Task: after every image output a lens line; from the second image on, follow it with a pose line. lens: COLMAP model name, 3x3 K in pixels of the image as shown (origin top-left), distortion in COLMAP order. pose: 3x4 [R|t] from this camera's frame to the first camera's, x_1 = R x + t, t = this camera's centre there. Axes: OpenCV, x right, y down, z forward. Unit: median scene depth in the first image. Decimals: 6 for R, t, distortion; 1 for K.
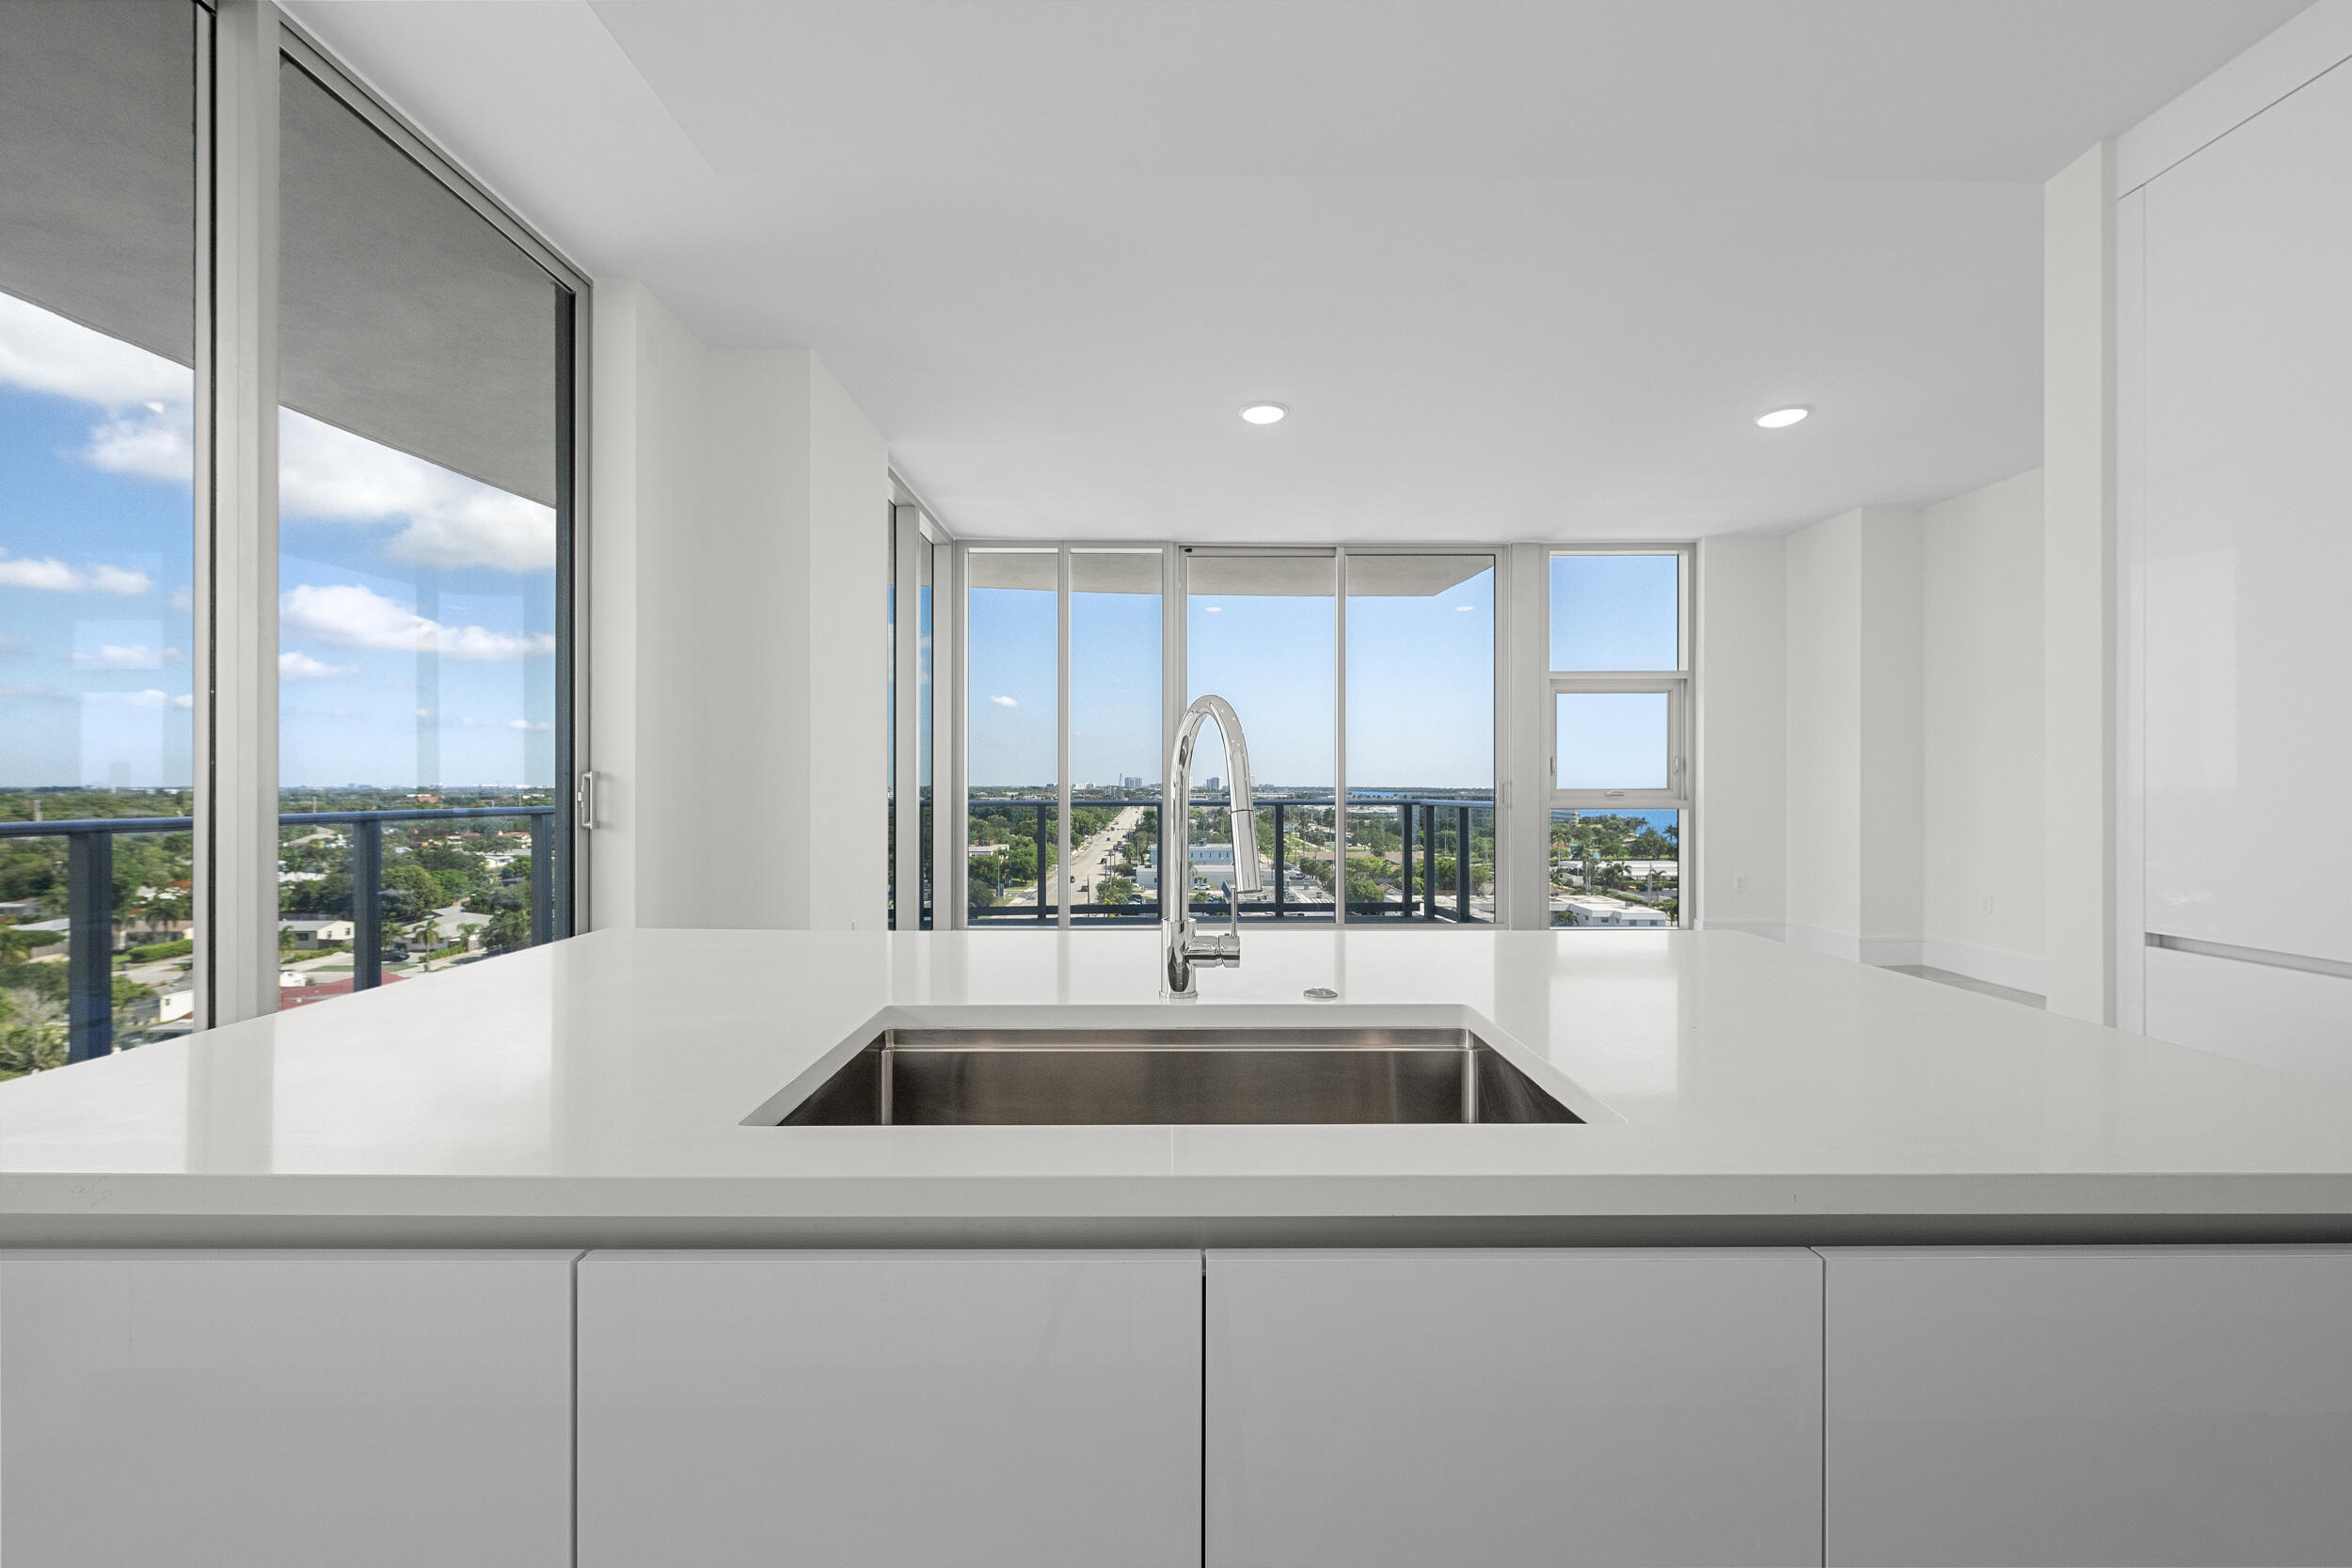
lens RADIAL K [[920.4, 0, 1175.3], [0, 920.4, 781.2], [0, 0, 1]] dist [0.000198, -0.000255]
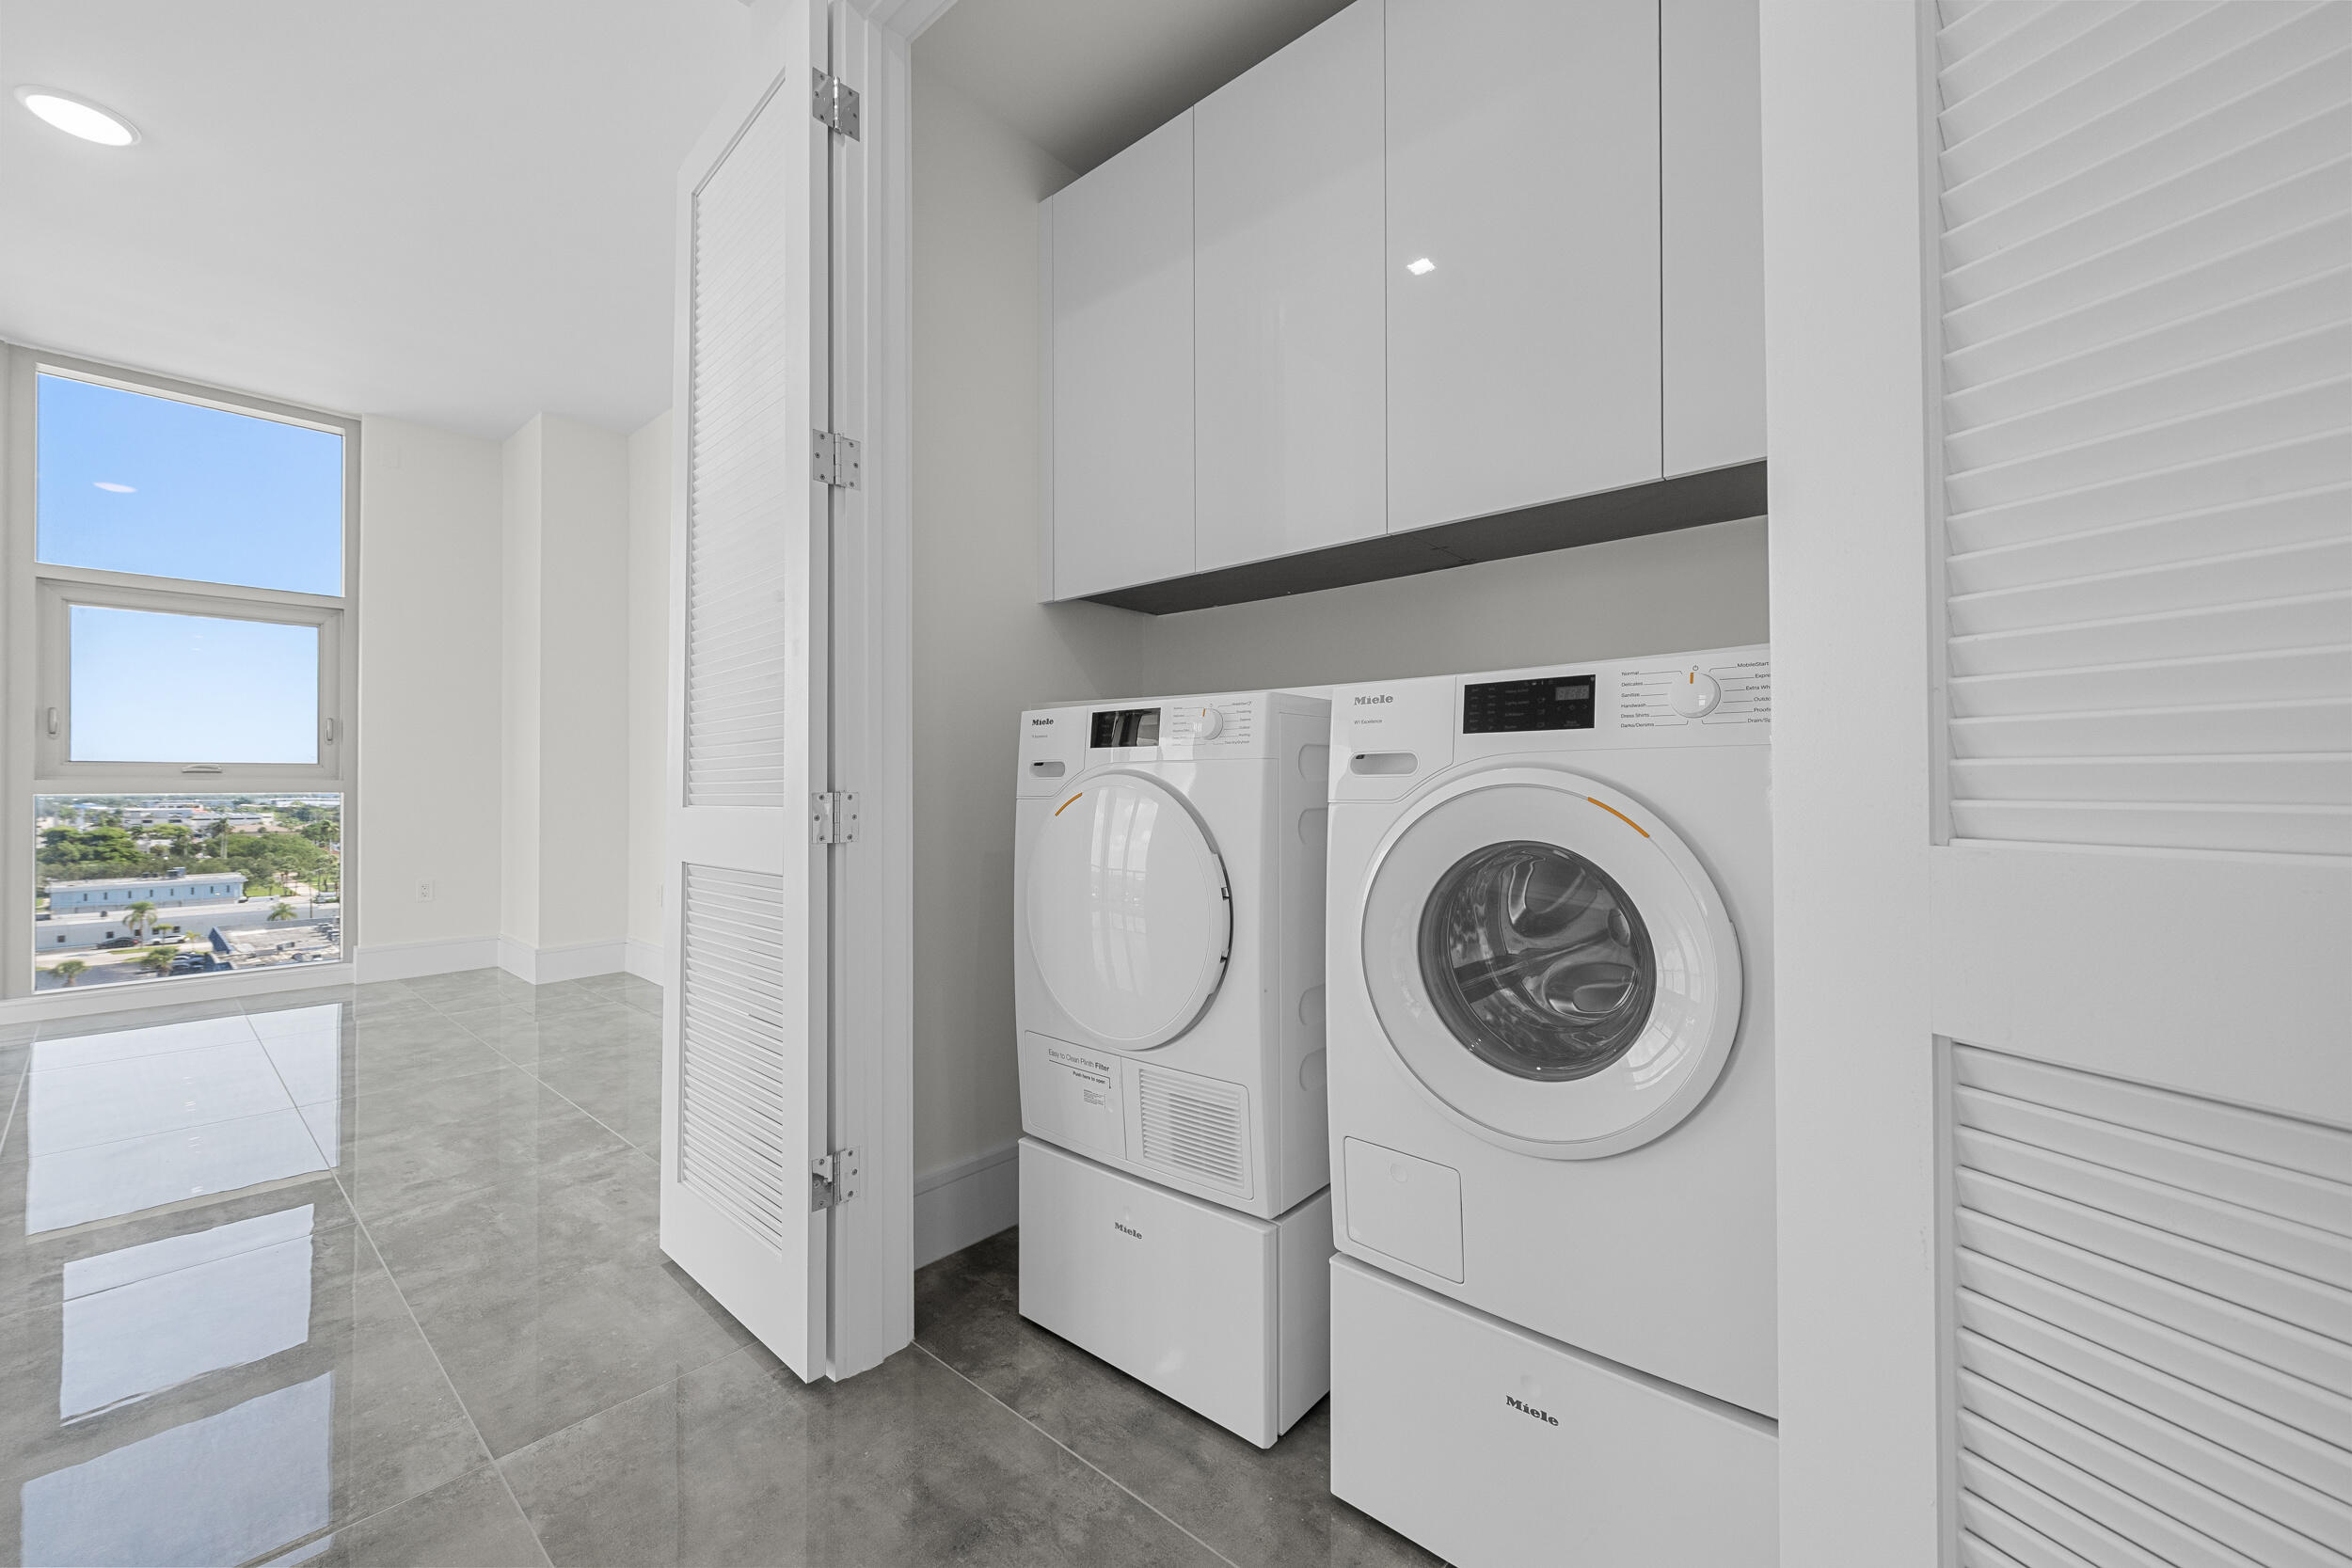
lens RADIAL K [[930.9, 0, 1183.7], [0, 930.9, 792.7], [0, 0, 1]] dist [0.000010, -0.000279]
pose [[0.665247, -0.008099, 0.746580, 0.397584], [0.000225, 0.999943, 0.010647, 0.020222], [-0.746624, -0.006915, 0.665211, 0.032851]]
